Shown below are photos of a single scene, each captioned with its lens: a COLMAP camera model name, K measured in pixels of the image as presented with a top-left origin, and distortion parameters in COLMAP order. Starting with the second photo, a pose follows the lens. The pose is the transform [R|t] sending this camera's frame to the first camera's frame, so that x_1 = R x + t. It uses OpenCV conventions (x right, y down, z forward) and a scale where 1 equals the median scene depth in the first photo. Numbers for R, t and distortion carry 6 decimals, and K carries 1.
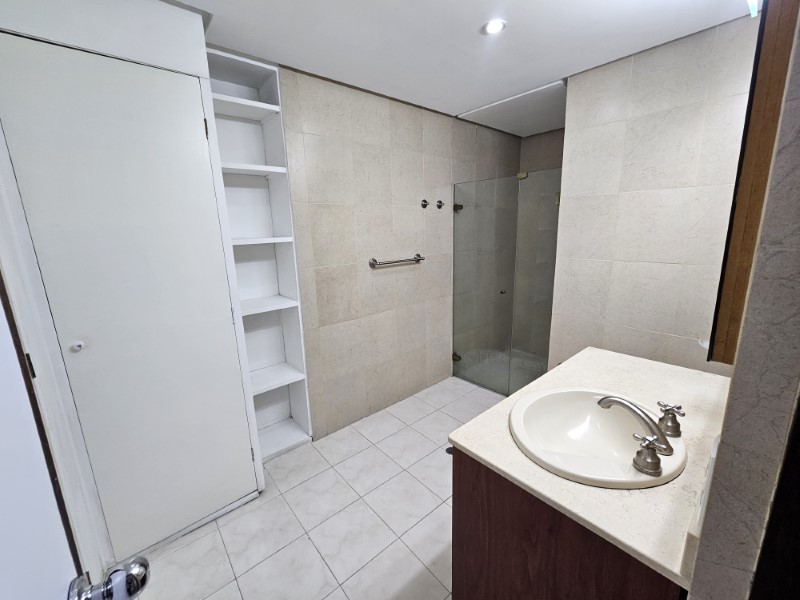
lens RADIAL K [[329.0, 0, 399.4], [0, 329.0, 296.0], [0, 0, 1]] dist [0.001160, 0.000265]
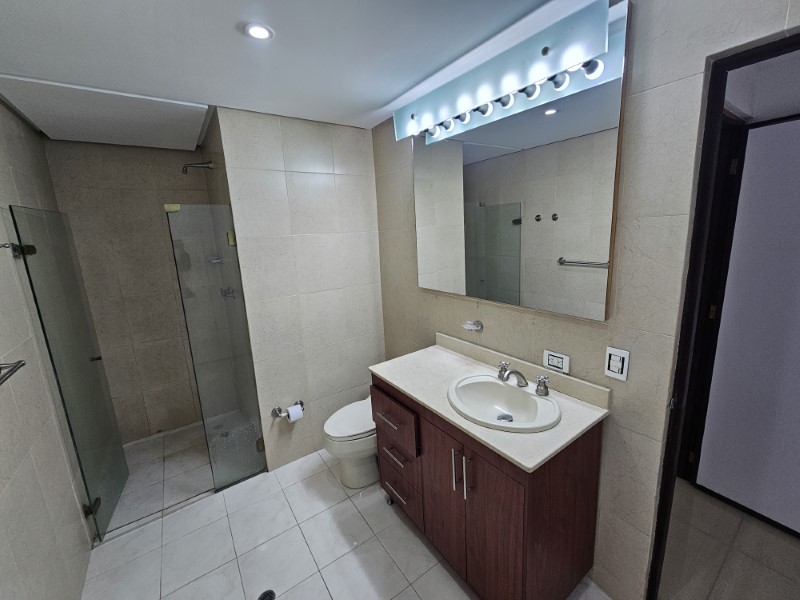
lens RADIAL K [[329.0, 0, 399.4], [0, 329.0, 296.0], [0, 0, 1]] dist [0.001160, 0.000265]
pose [[0.104107, -0.167299, 0.980394, -0.395620], [0.252776, 0.957832, 0.136607, -0.167322], [-0.961907, 0.233598, 0.142007, 0.514581]]
